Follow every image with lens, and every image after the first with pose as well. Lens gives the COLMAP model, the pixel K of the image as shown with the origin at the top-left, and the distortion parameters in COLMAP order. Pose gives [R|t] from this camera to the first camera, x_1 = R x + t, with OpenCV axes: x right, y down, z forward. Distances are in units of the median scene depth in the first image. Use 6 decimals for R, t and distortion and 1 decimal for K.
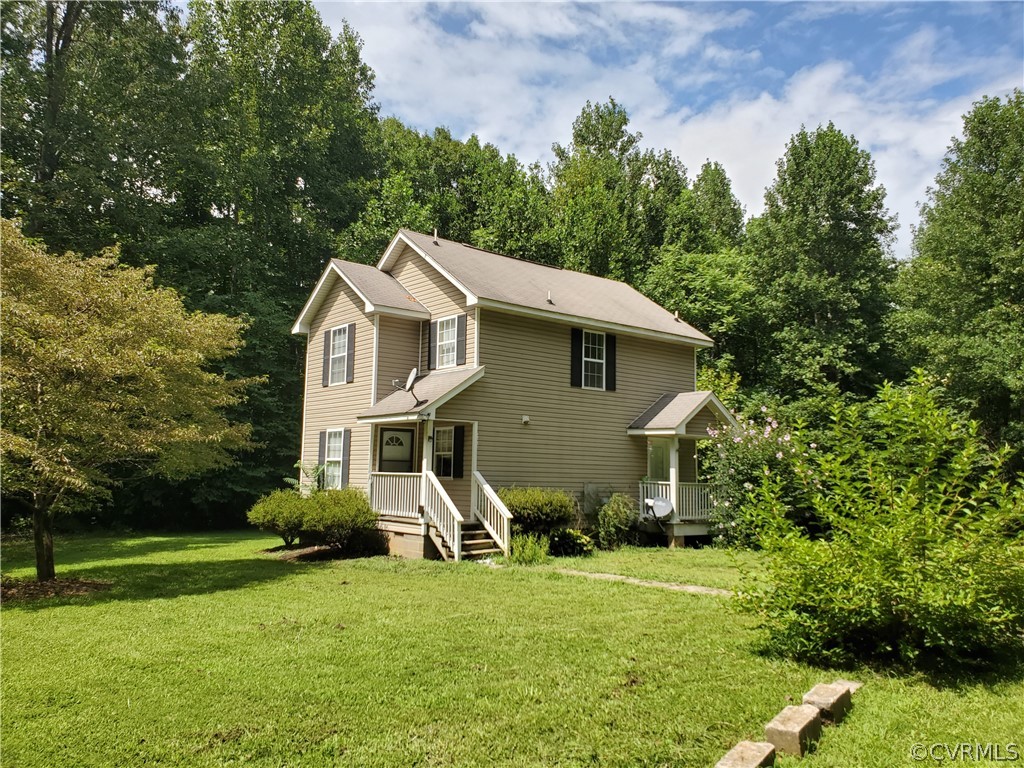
lens RADIAL K [[783.8, 0, 499.1], [0, 783.8, 379.7], [0, 0, 1]] dist [-0.005234, -0.001140]
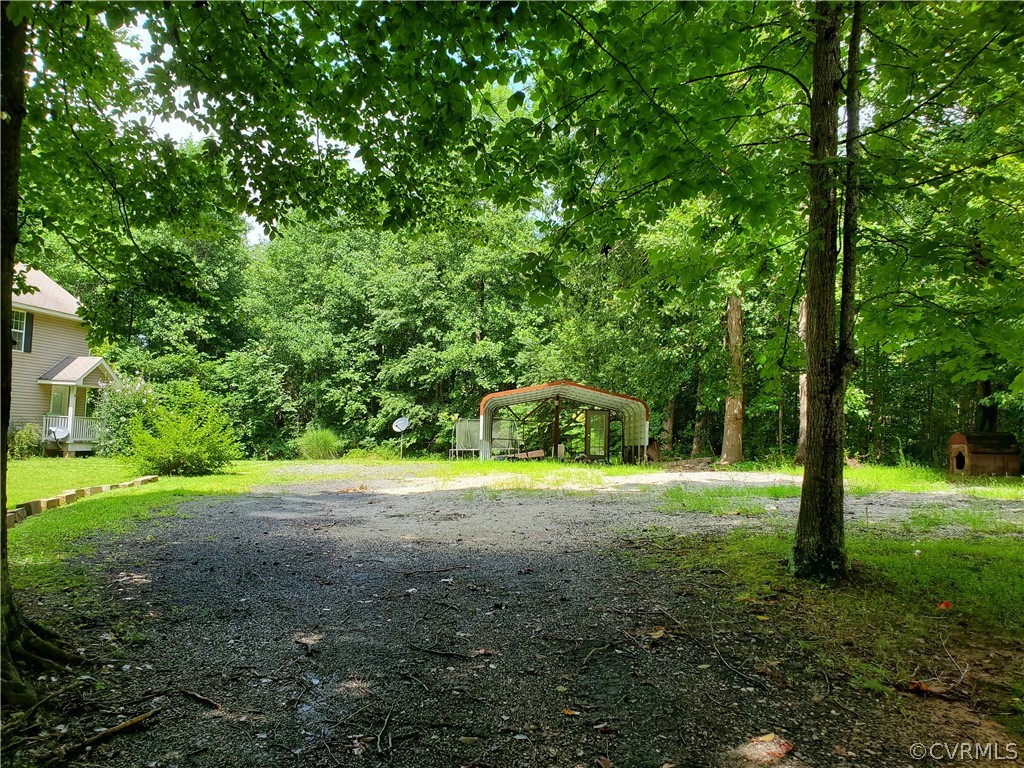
lens RADIAL K [[783.8, 0, 499.1], [0, 783.8, 379.7], [0, 0, 1]] dist [-0.005234, -0.001140]
pose [[0.720657, 0.051684, 0.691363, -0.223707], [-0.103538, 0.994057, 0.033613, -0.073830], [-0.685517, -0.095806, 0.721725, -0.636112]]
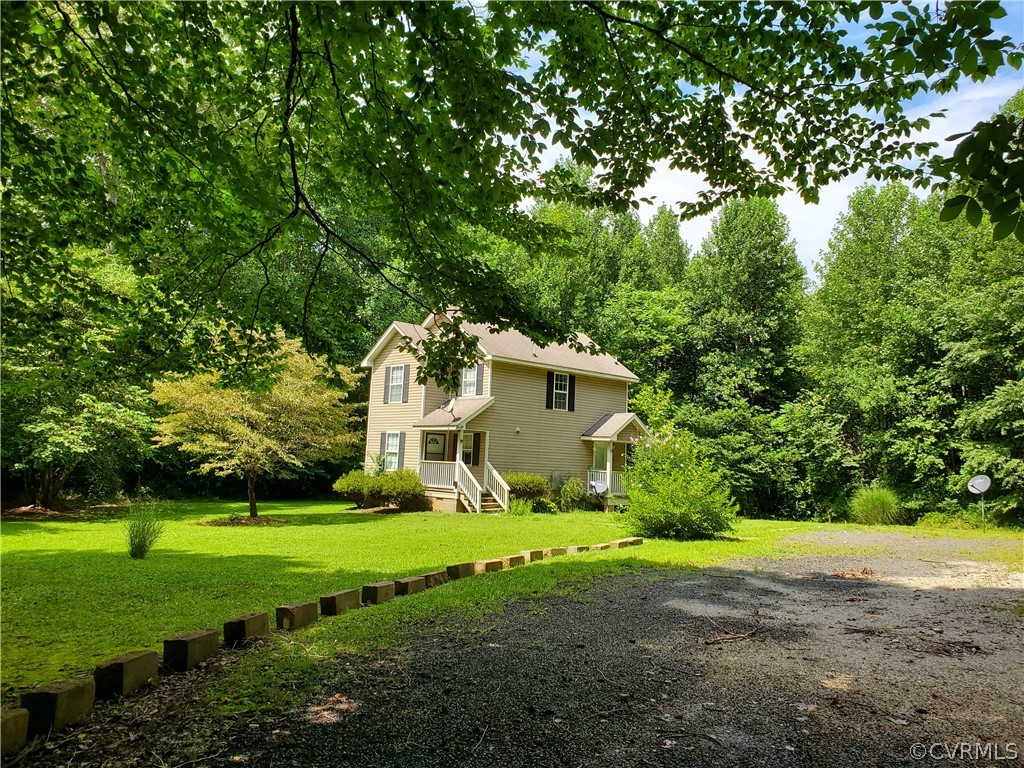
lens RADIAL K [[778.0, 0, 512.9], [0, 778.0, 363.6], [0, 0, 1]] dist [0.003957, -0.000341]
pose [[0.997600, 0.032158, 0.061326, -0.070746], [-0.031730, 0.999465, -0.007947, -0.065148], [-0.061549, 0.005982, 0.998086, -0.534924]]
